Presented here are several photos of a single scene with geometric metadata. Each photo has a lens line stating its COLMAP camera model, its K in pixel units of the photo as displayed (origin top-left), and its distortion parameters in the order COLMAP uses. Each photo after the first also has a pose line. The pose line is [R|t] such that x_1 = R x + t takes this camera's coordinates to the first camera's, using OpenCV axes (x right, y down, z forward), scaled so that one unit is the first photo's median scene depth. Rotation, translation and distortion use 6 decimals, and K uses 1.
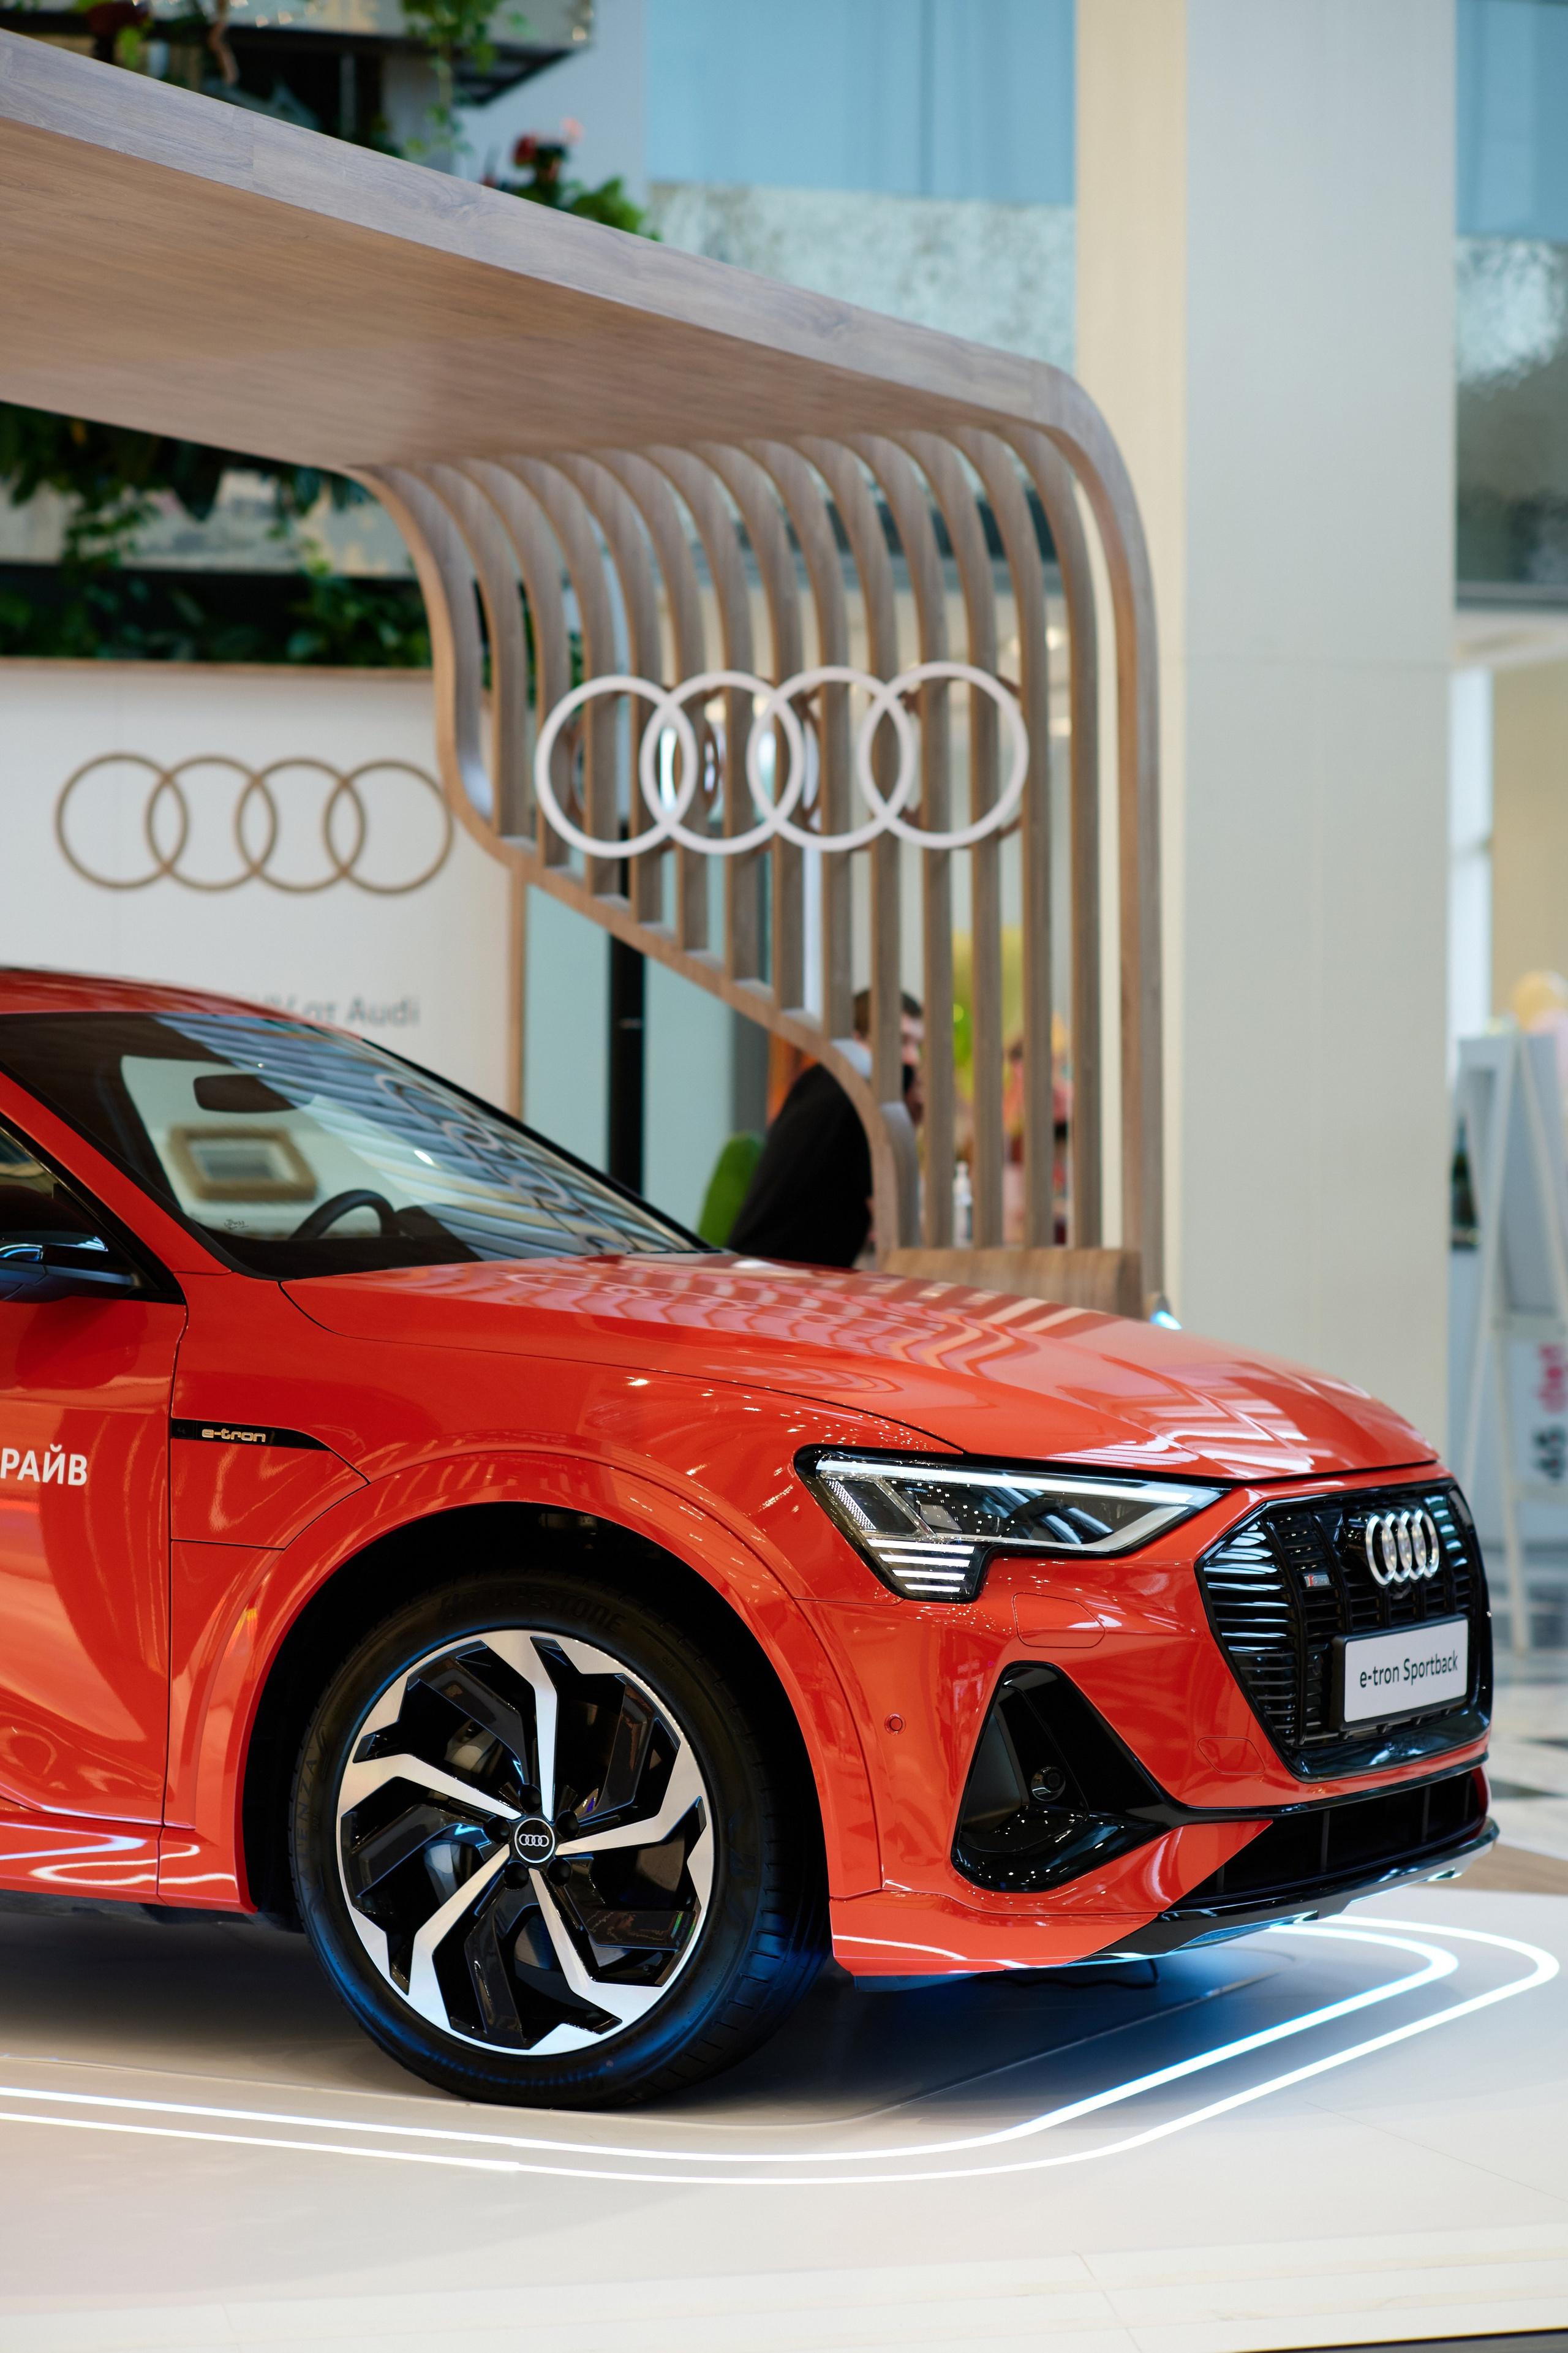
lens RADIAL K [[5707.3, 0, 784.0], [0, 5707.3, 1176.5], [0, 0, 1]] dist [0.021467, 0.041143]
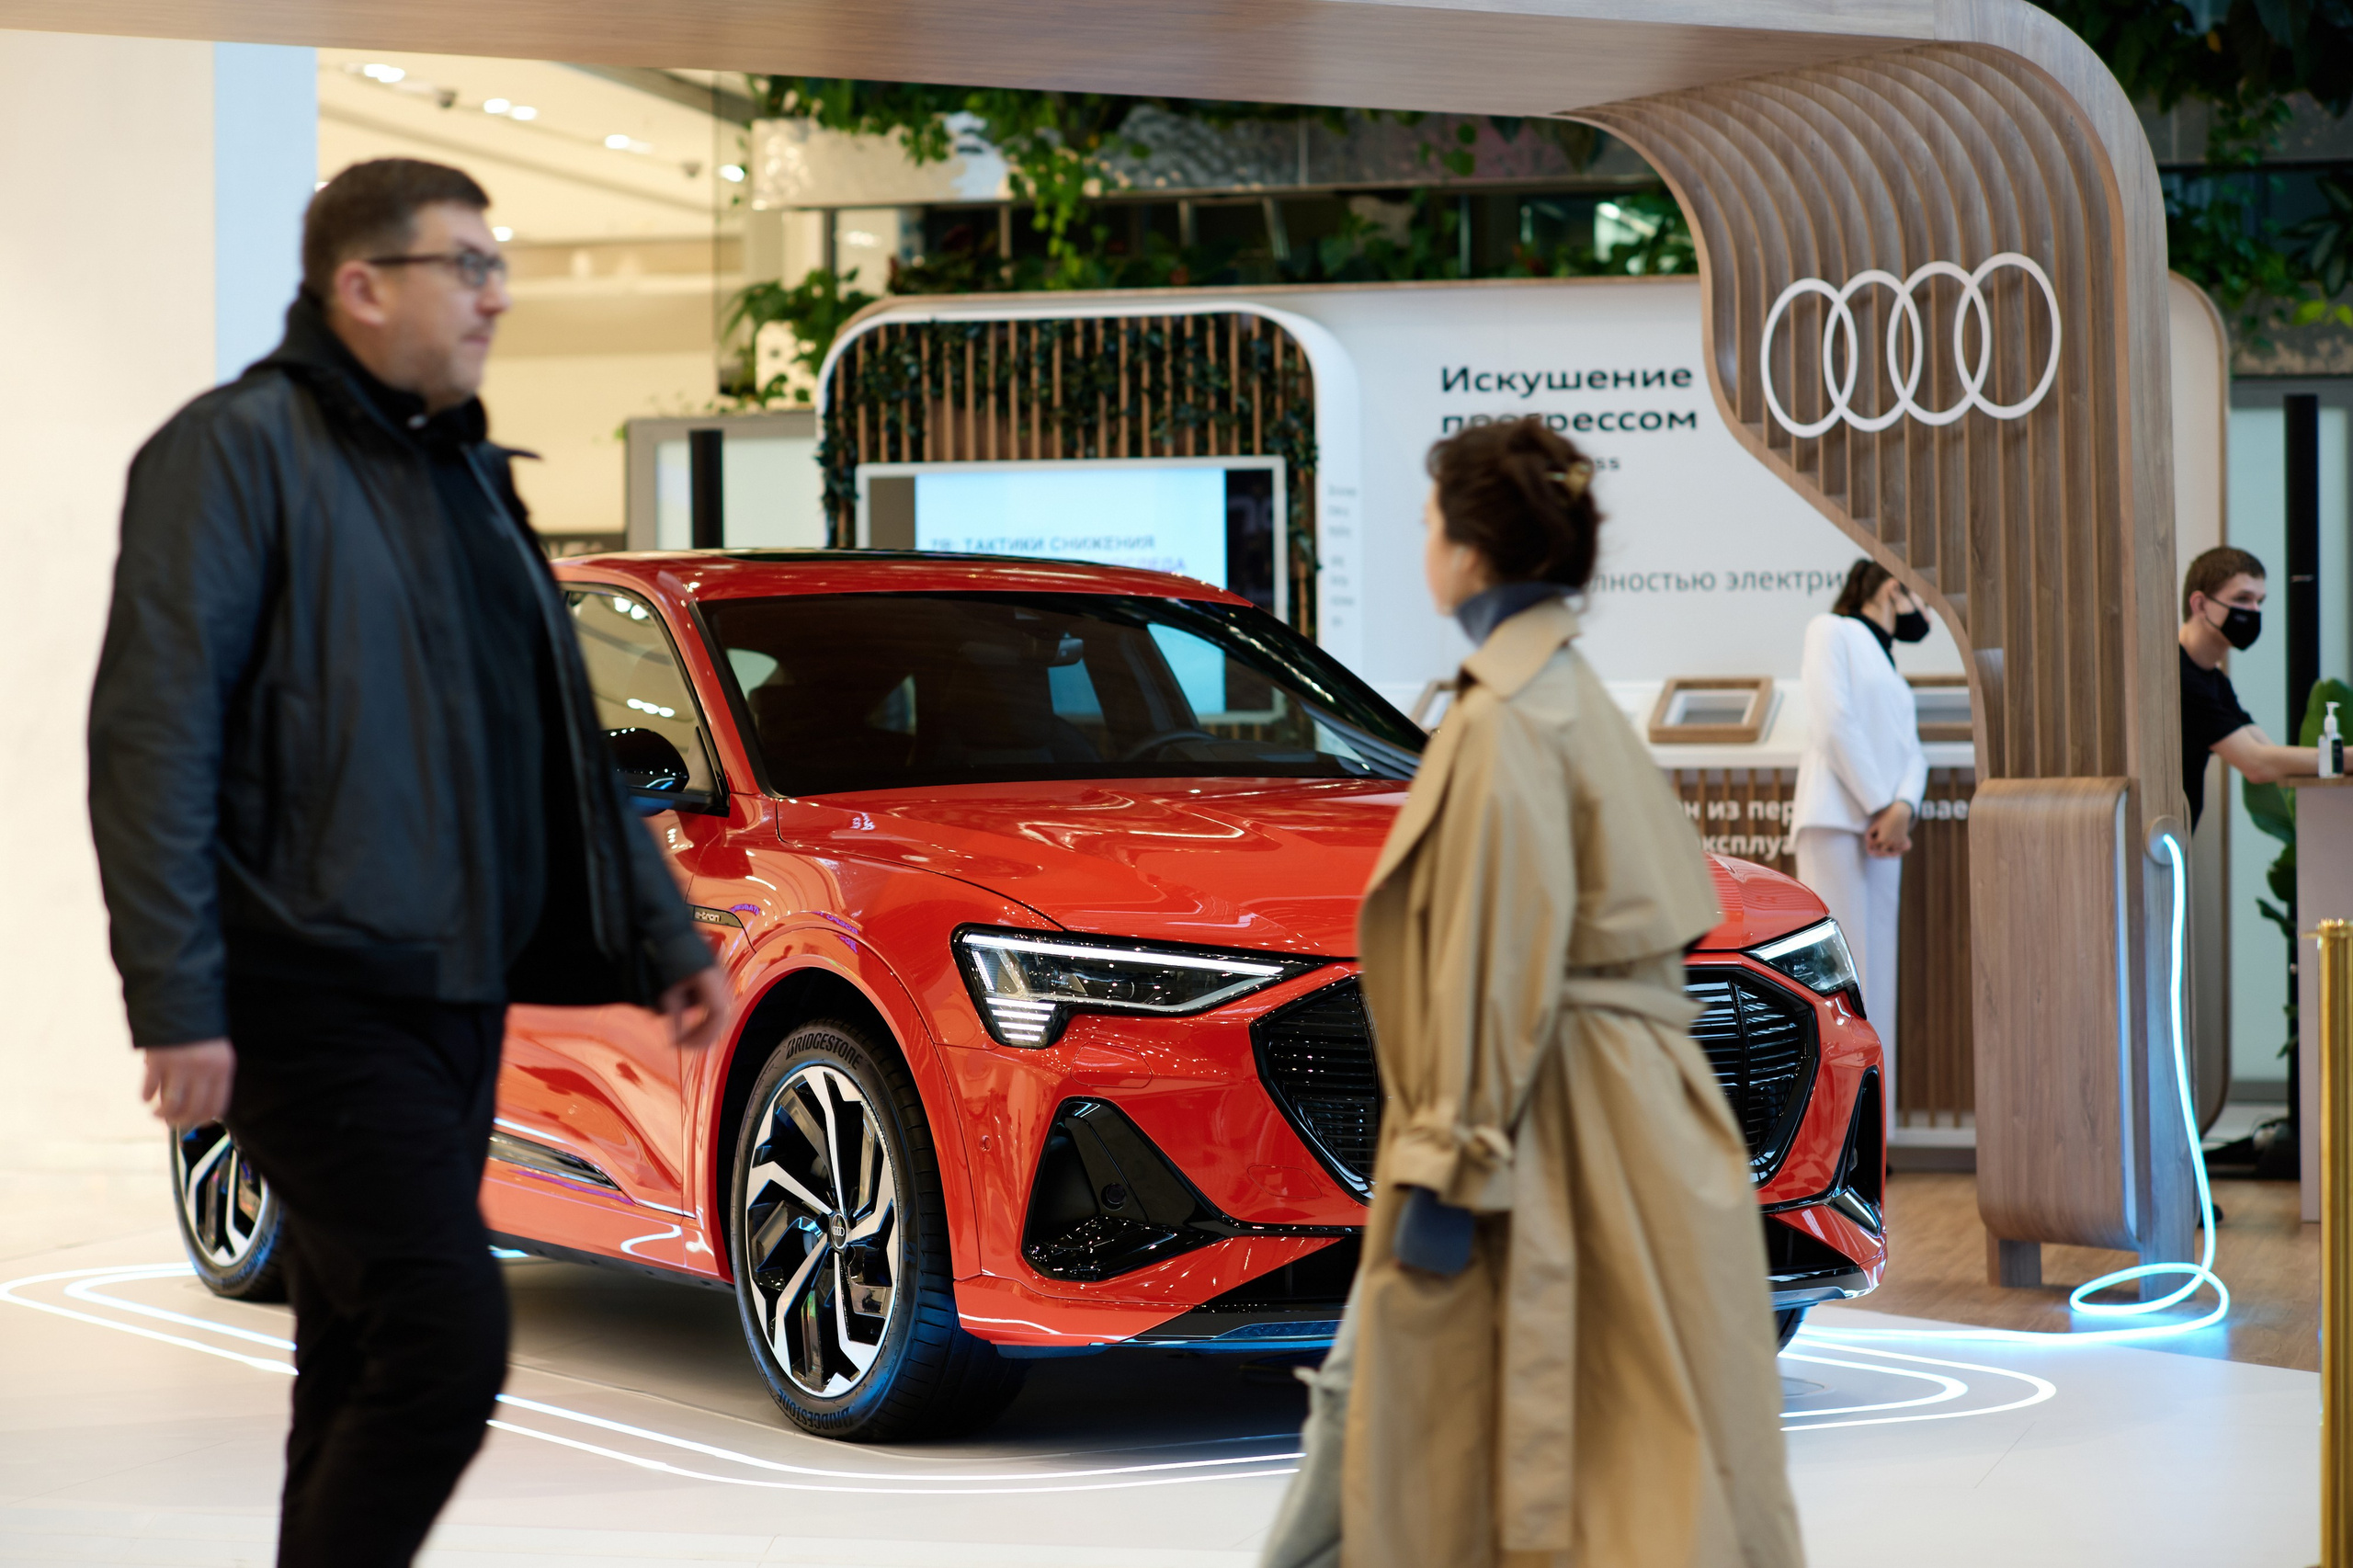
lens RADIAL K [[5621.6, 0, 1176.5], [0, 5621.6, 784.0], [0, 0, 1]] dist [0.001686, 0.018606]
pose [[0.843768, -0.007540, -0.536656, 0.701994], [0.010953, 0.999935, 0.003173, 0.012583], [0.536597, -0.008555, 0.843795, -0.023924]]
